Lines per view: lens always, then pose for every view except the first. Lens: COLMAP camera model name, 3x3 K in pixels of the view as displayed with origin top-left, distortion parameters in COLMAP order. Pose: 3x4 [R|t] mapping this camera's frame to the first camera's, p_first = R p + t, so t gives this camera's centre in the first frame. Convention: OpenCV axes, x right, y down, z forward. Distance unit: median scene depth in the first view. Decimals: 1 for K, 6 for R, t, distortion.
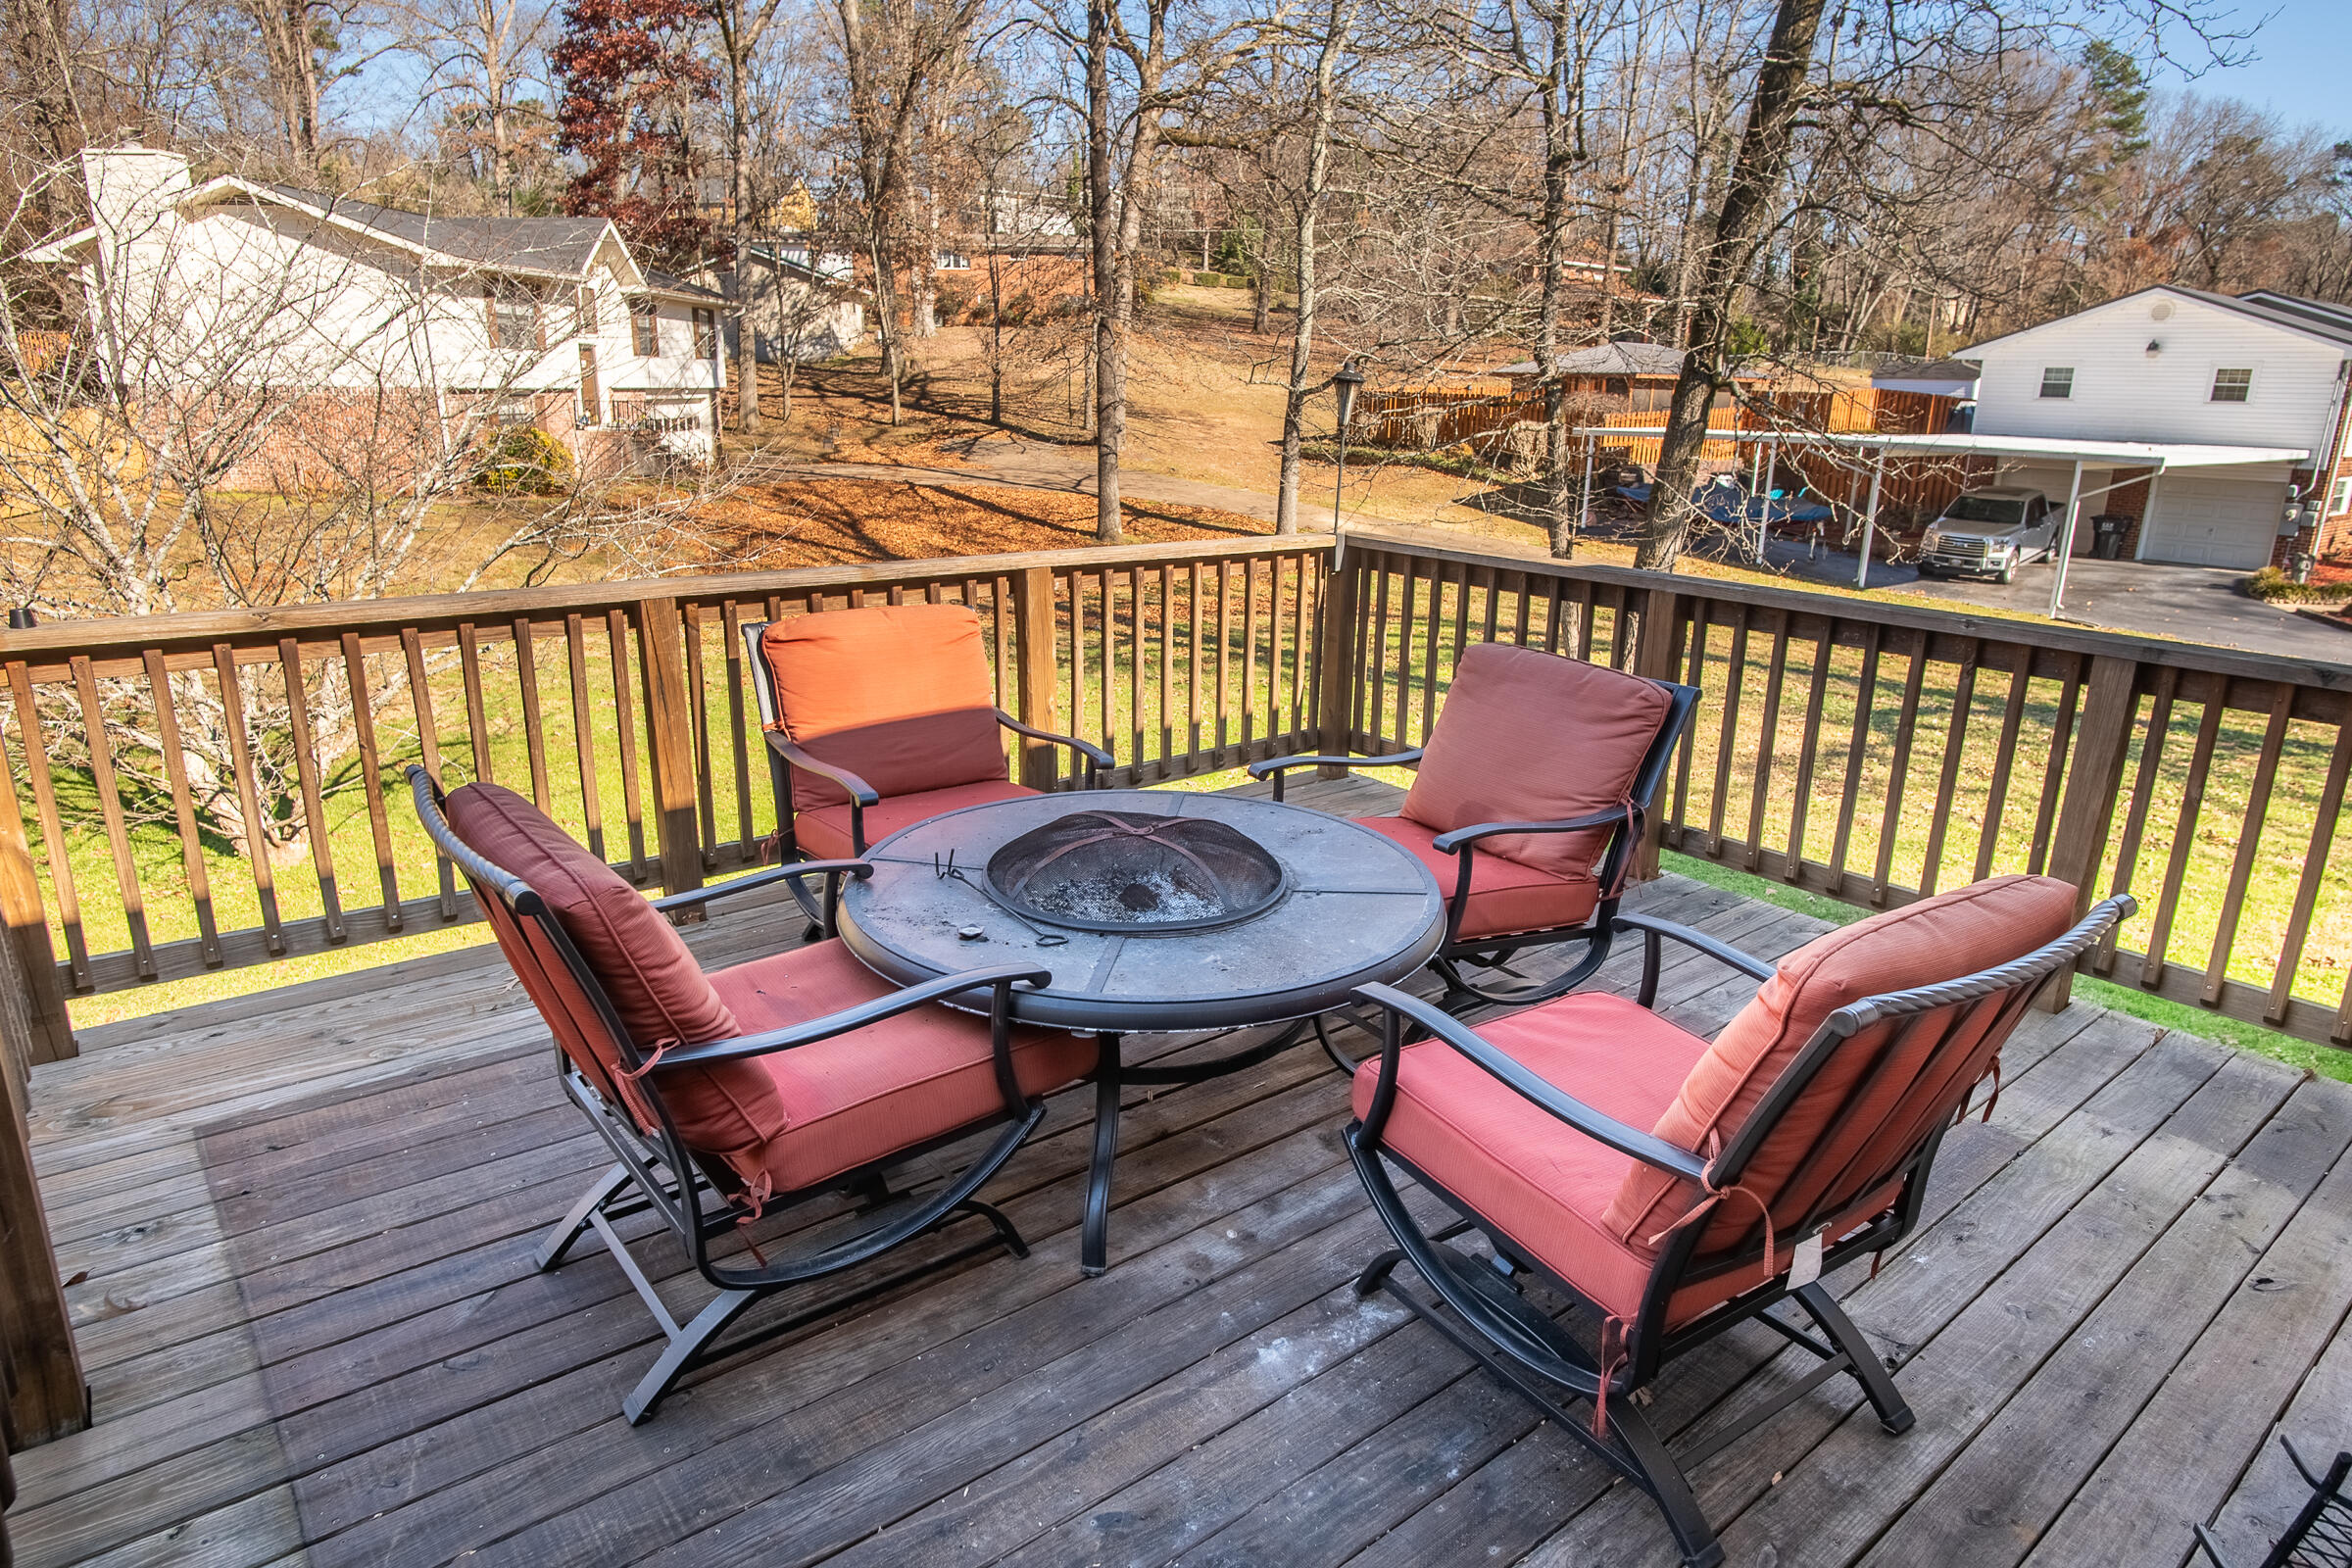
lens RADIAL K [[1366.2, 0, 1176.0], [0, 1366.2, 784.0], [0, 0, 1]] dist [-0.039468, 0.017493]
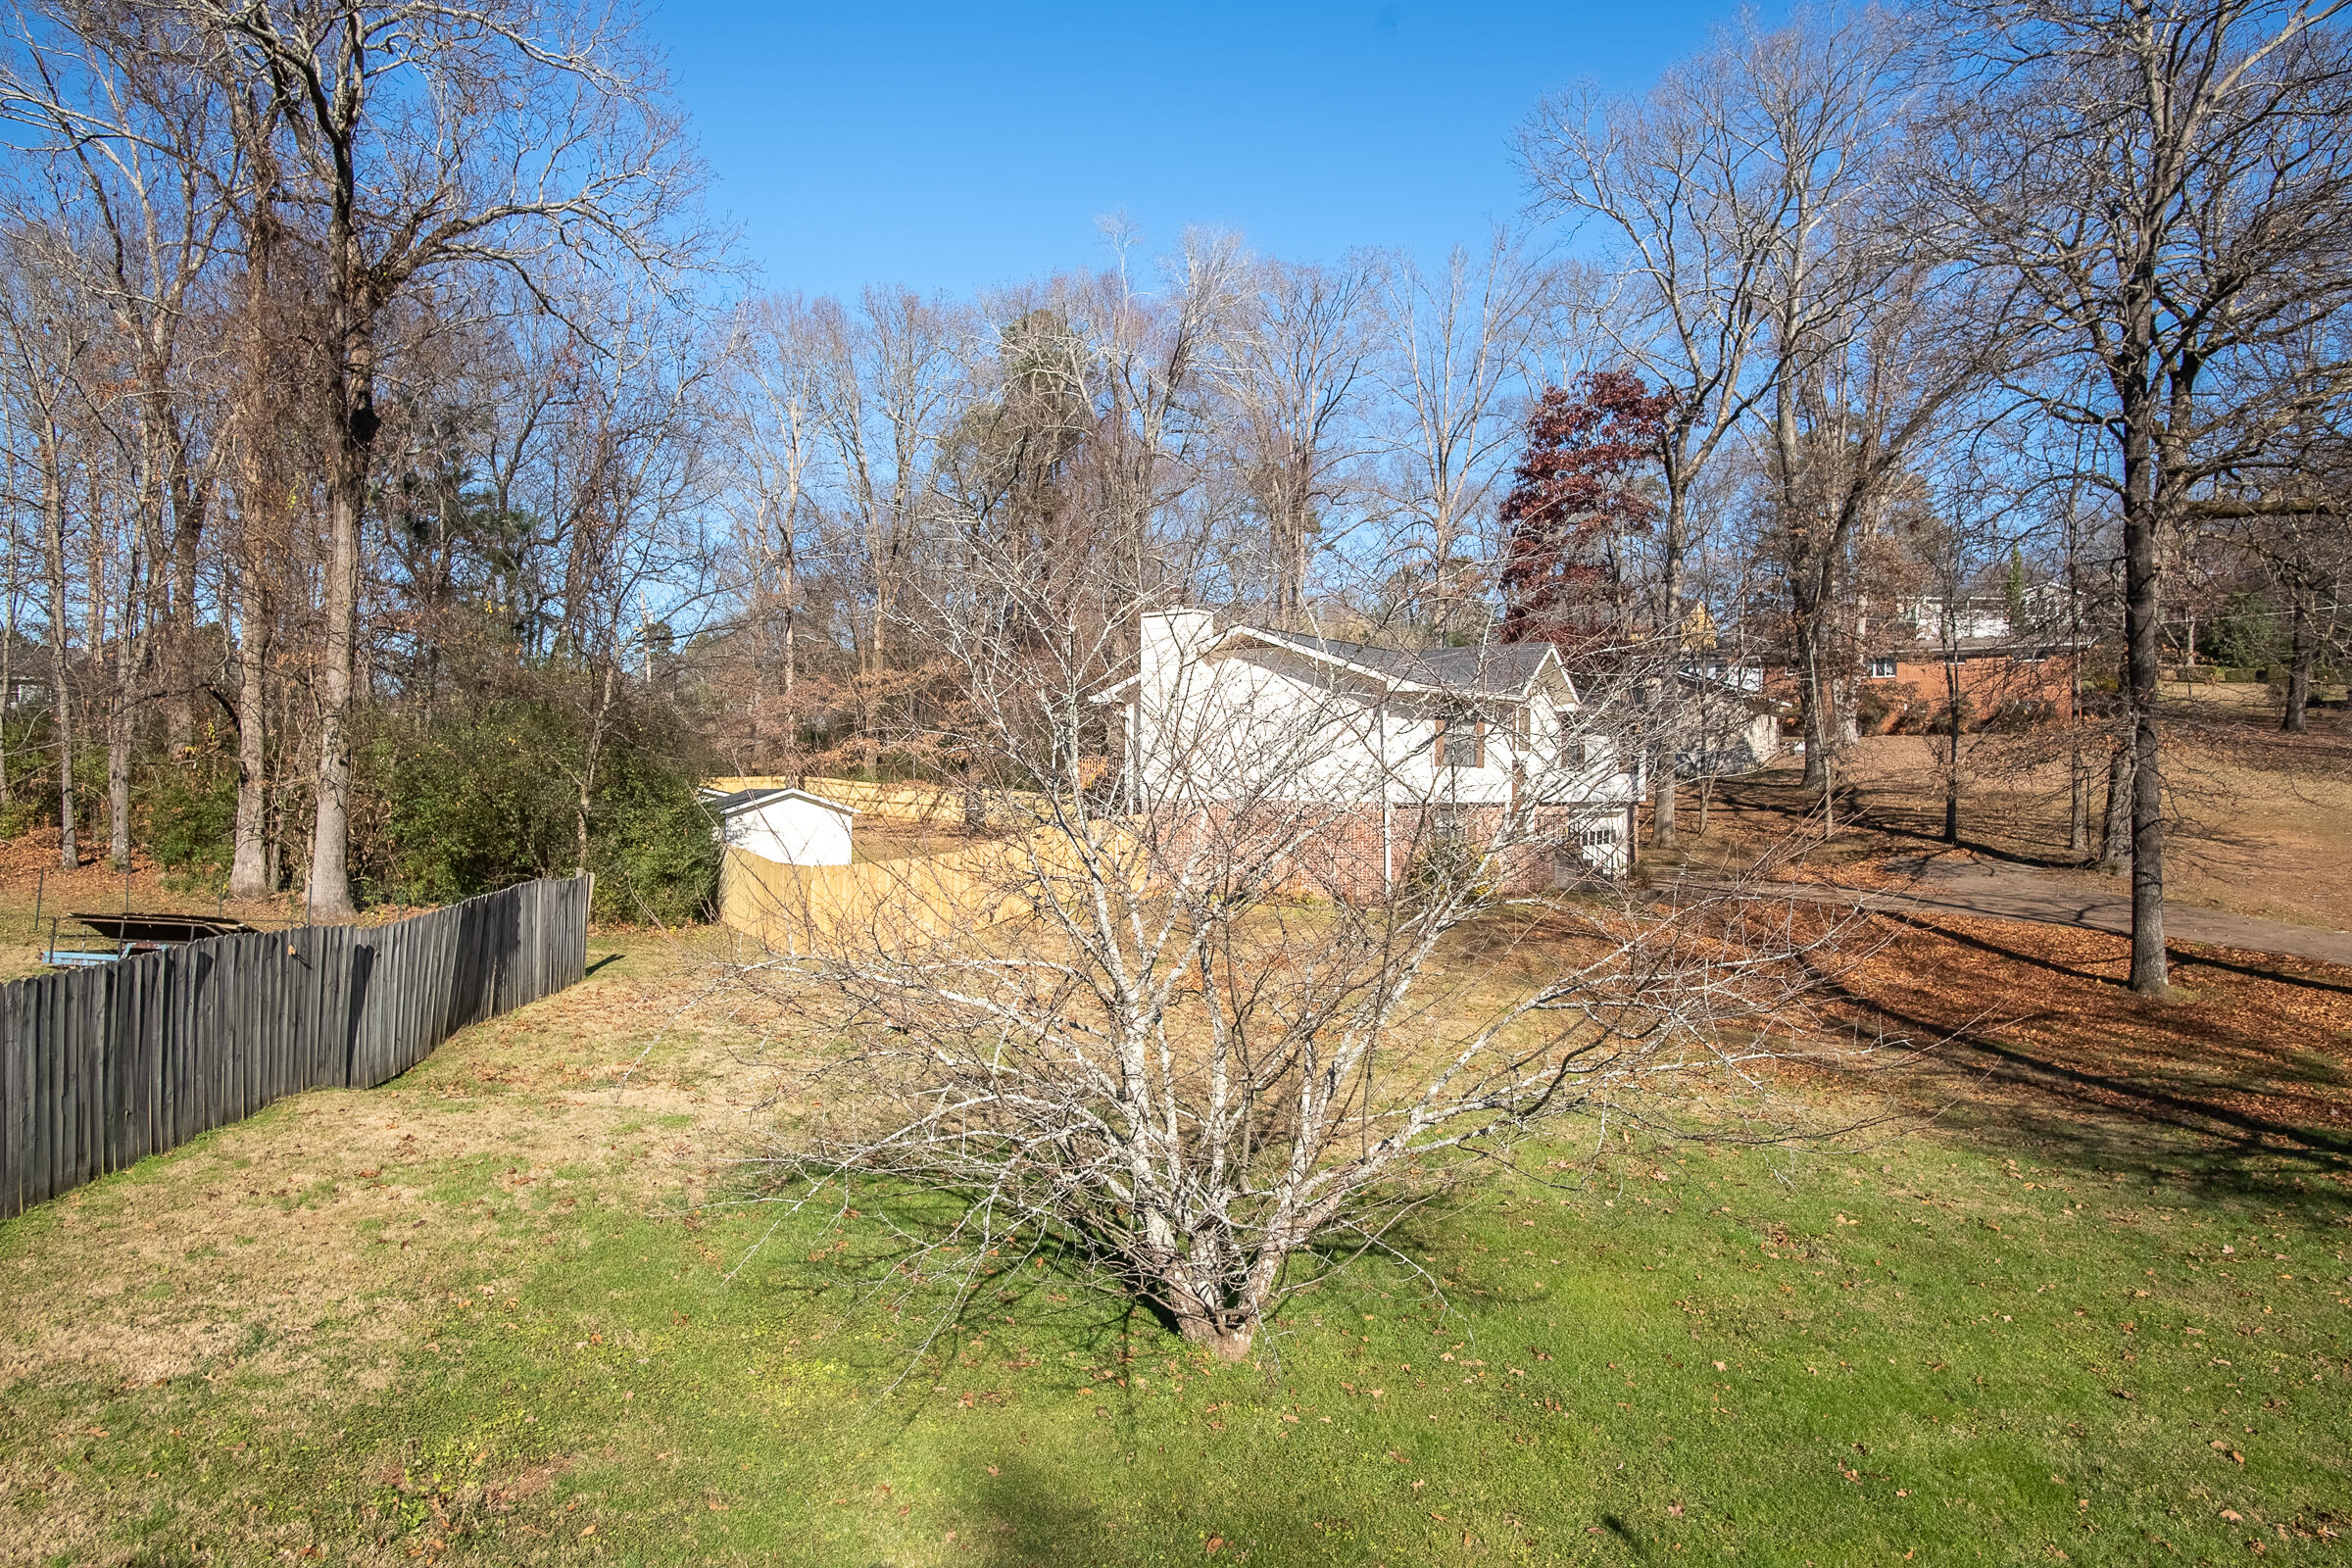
lens RADIAL K [[1366.2, 0, 1176.0], [0, 1366.2, 784.0], [0, 0, 1]] dist [-0.039468, 0.017493]
pose [[0.817621, -0.012461, -0.575622, -0.046714], [-0.155524, 0.957821, -0.241643, -0.017606], [0.554353, 0.287096, 0.781197, 0.052555]]
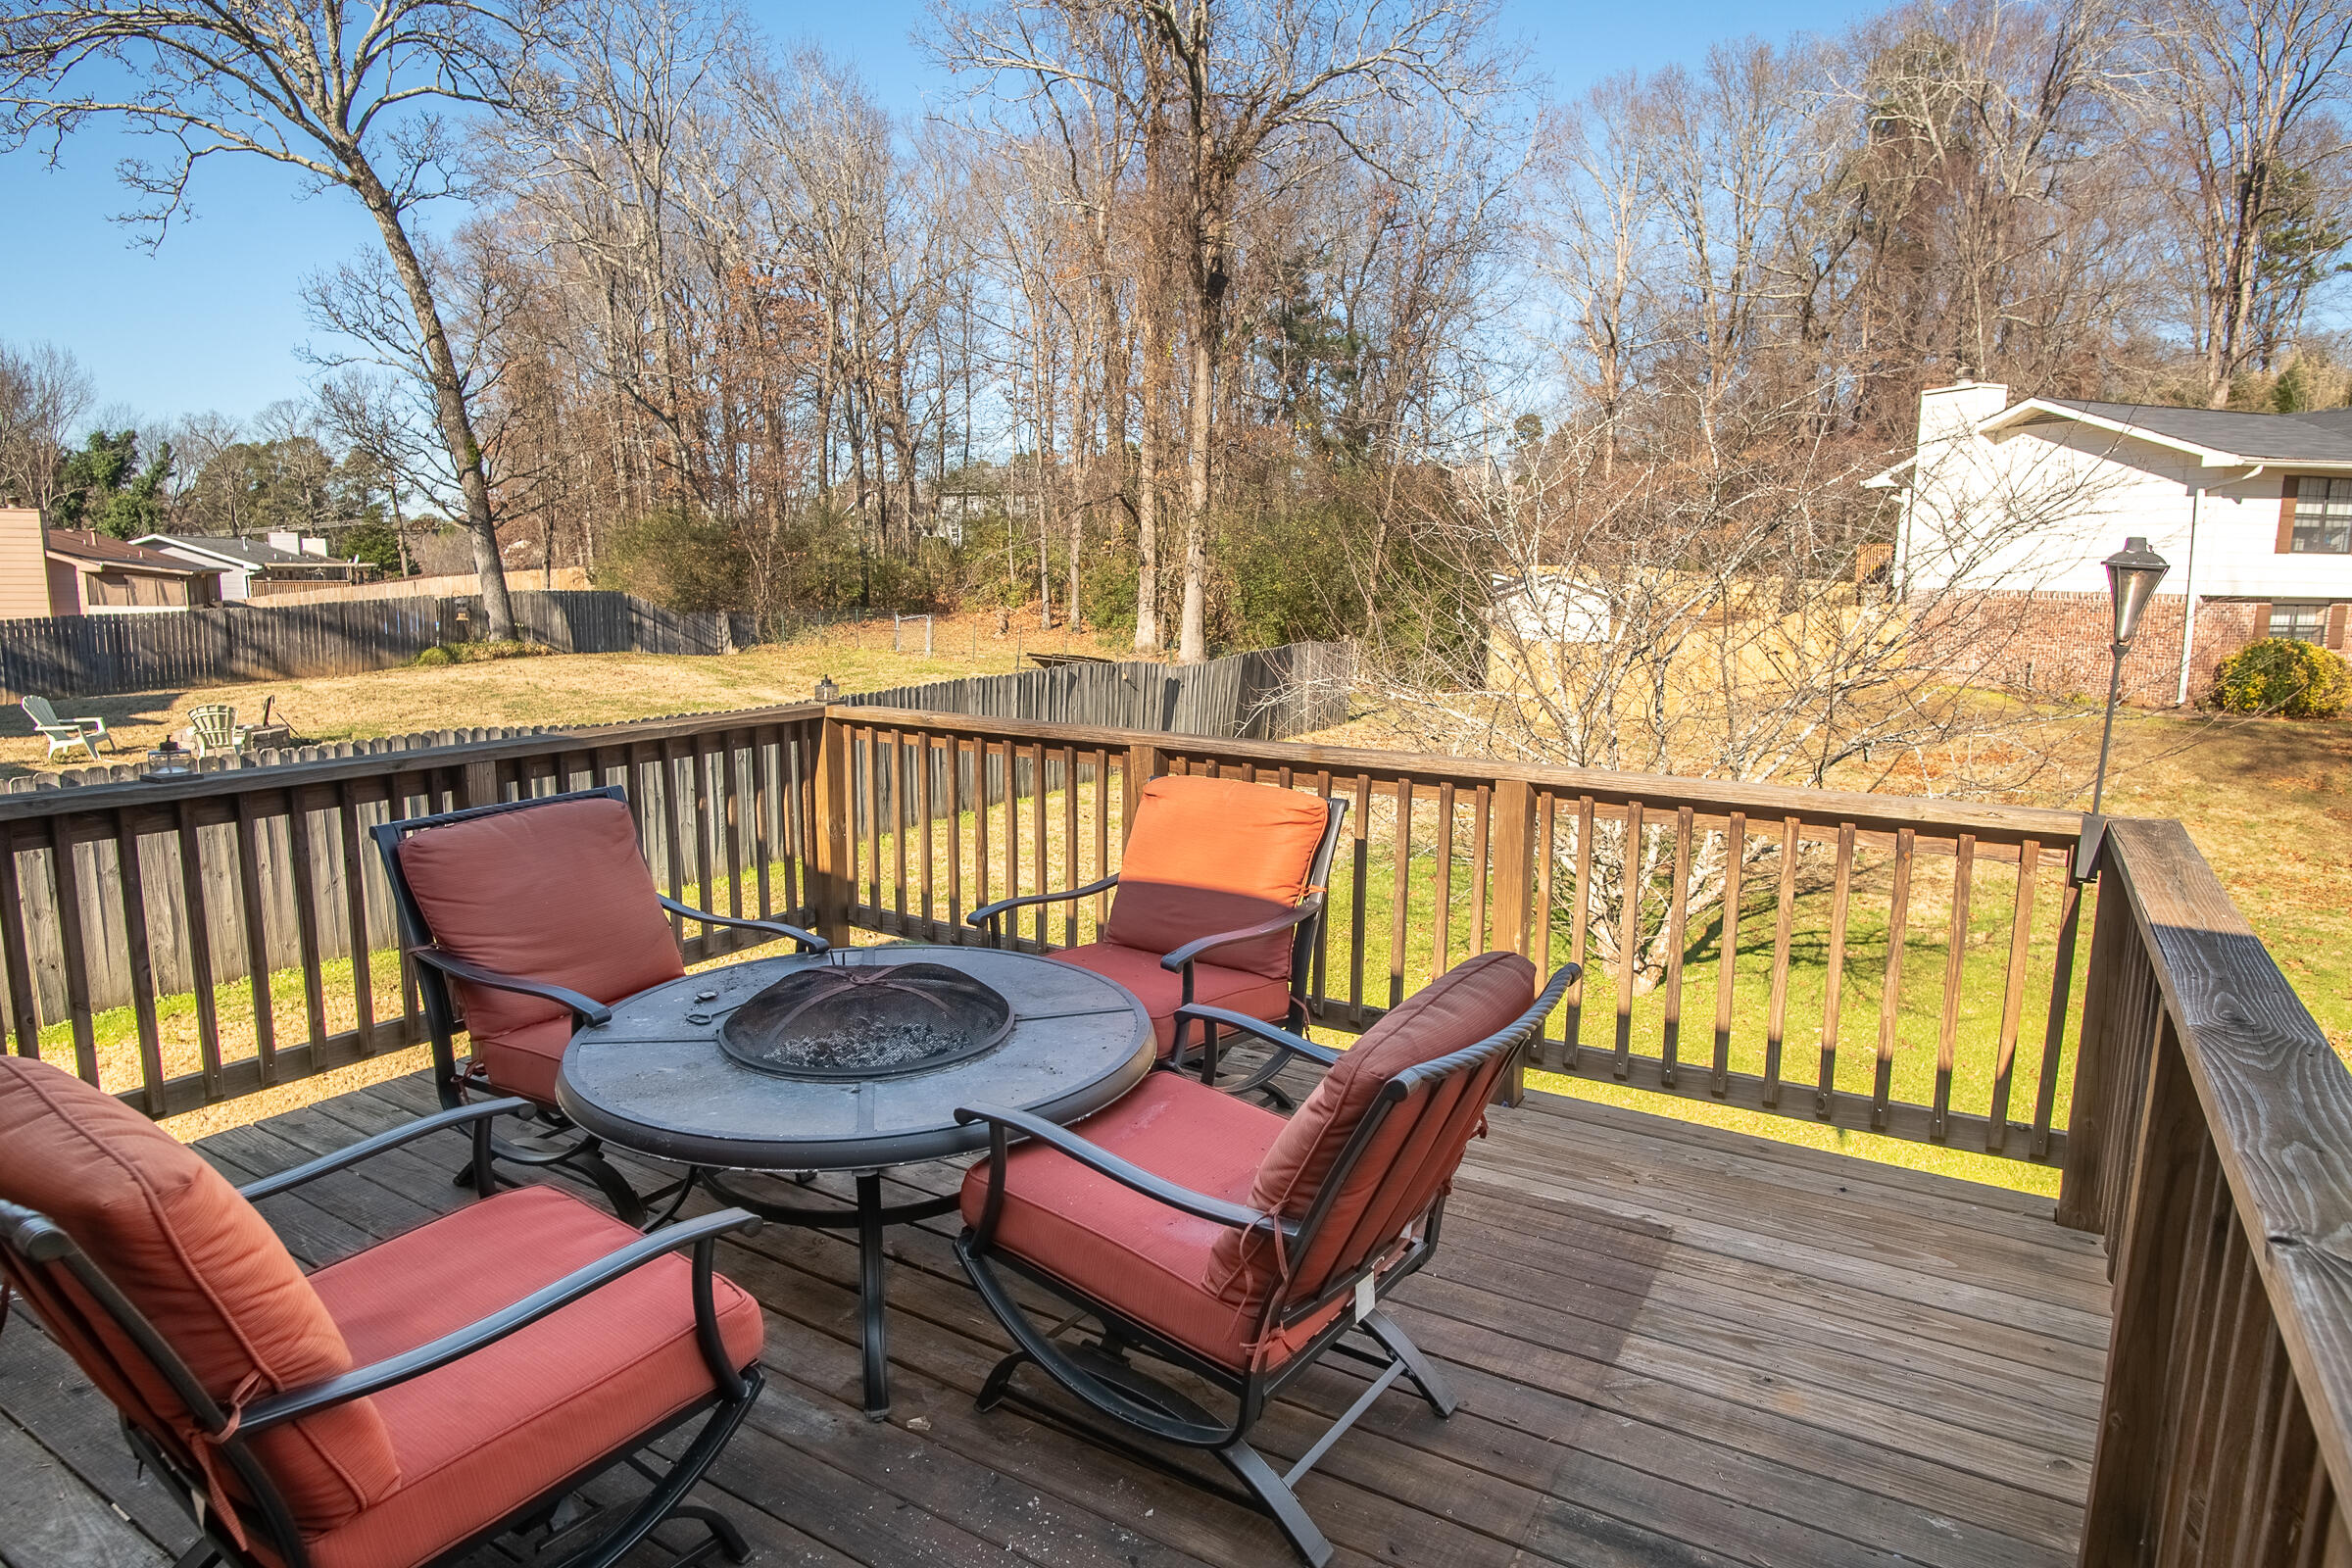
lens RADIAL K [[1406.1, 0, 1185.3], [0, 1406.1, 793.4], [0, 0, 1]] dist [-0.038230, 0.000209]
pose [[0.327229, 0.134614, -0.935308, 0.062731], [-0.269497, 0.961988, 0.044167, -0.013020], [0.905700, 0.237610, 0.351068, 0.049576]]
